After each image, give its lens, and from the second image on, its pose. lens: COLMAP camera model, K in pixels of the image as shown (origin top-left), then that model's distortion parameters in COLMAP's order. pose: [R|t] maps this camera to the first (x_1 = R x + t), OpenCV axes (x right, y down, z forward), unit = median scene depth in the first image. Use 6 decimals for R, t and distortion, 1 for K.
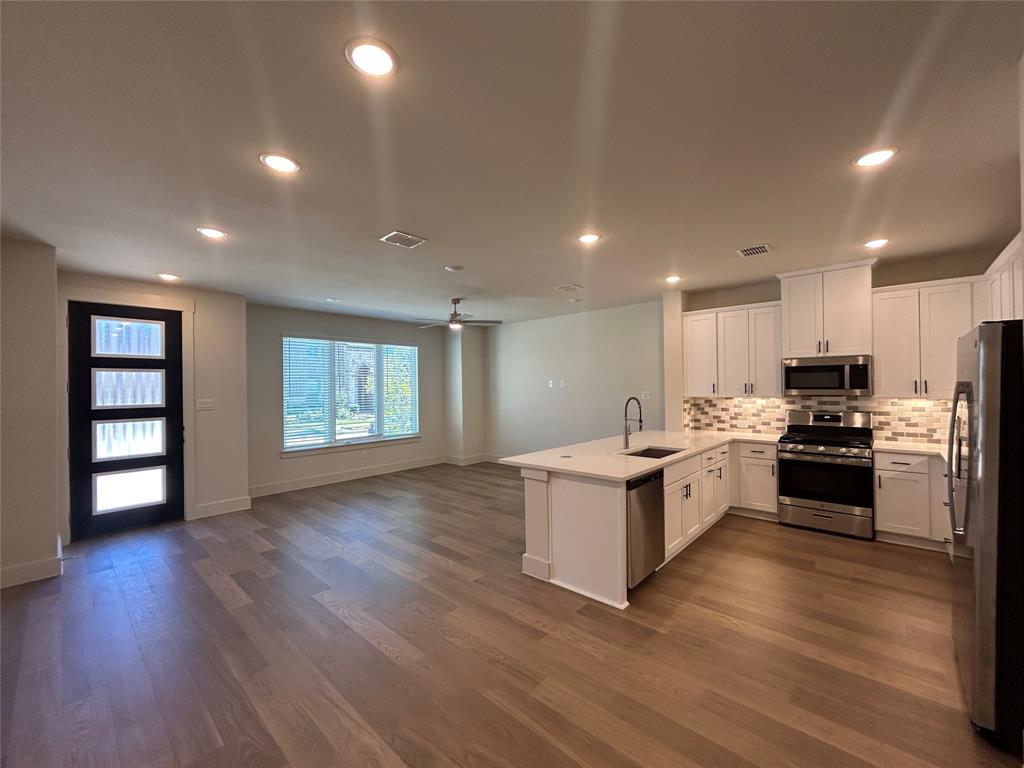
lens RADIAL K [[413.1, 0, 510.3], [0, 413.1, 384.5], [0, 0, 1]] dist [-0.000121, 0.000134]
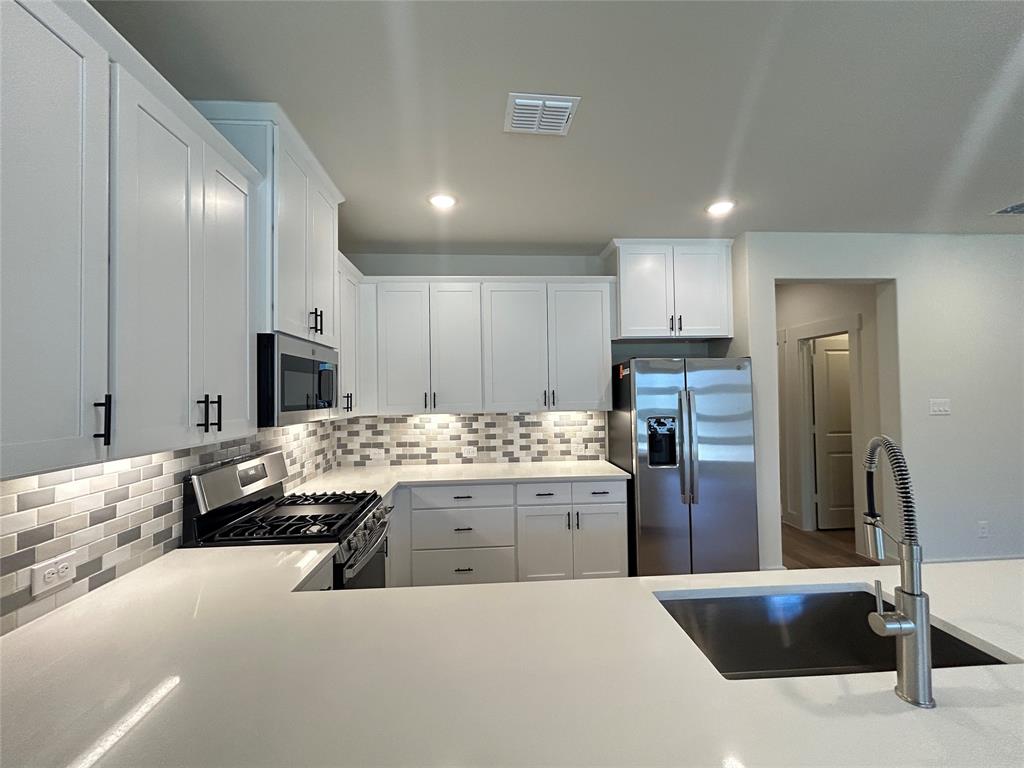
lens RADIAL K [[413.1, 0, 510.3], [0, 413.1, 384.5], [0, 0, 1]] dist [-0.000121, 0.000134]
pose [[-0.719009, 0.038032, 0.693959, 0.251692], [0.020880, 0.999233, -0.033129, 0.004032], [-0.694687, -0.009330, -0.719252, 1.165131]]
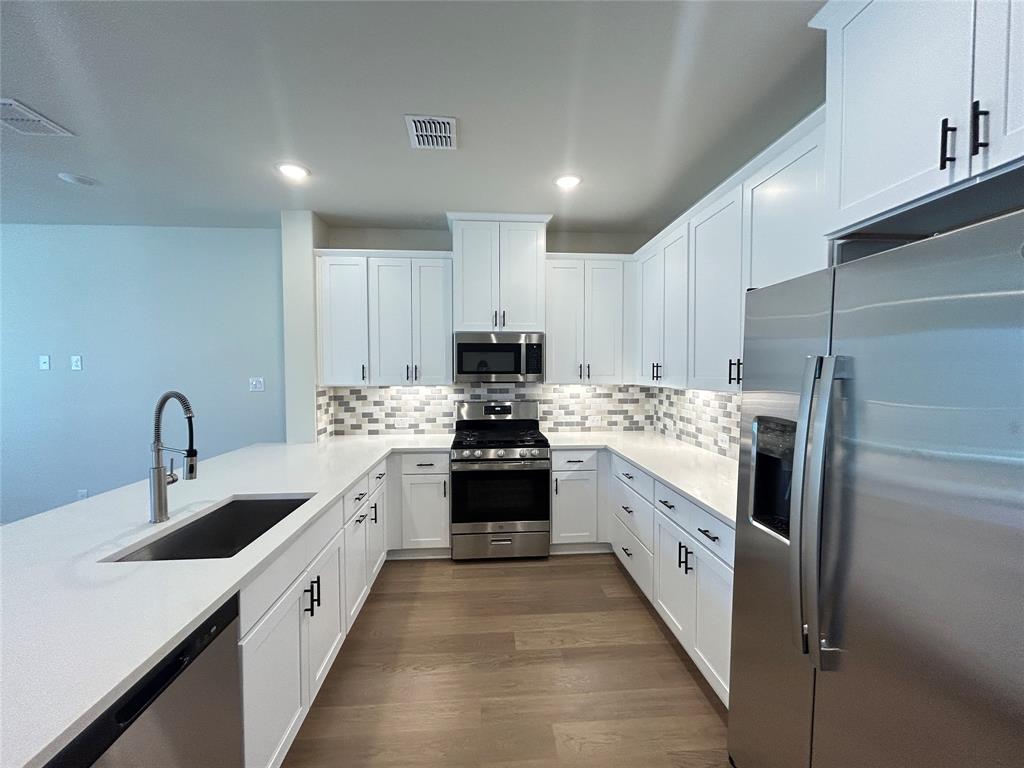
lens RADIAL K [[413.1, 0, 510.3], [0, 413.1, 384.5], [0, 0, 1]] dist [-0.000121, 0.000134]
pose [[0.689539, -0.015077, 0.724091, 0.206935], [-0.009474, 0.999510, 0.029834, 0.007878], [-0.724186, -0.027432, 0.689058, 0.440301]]
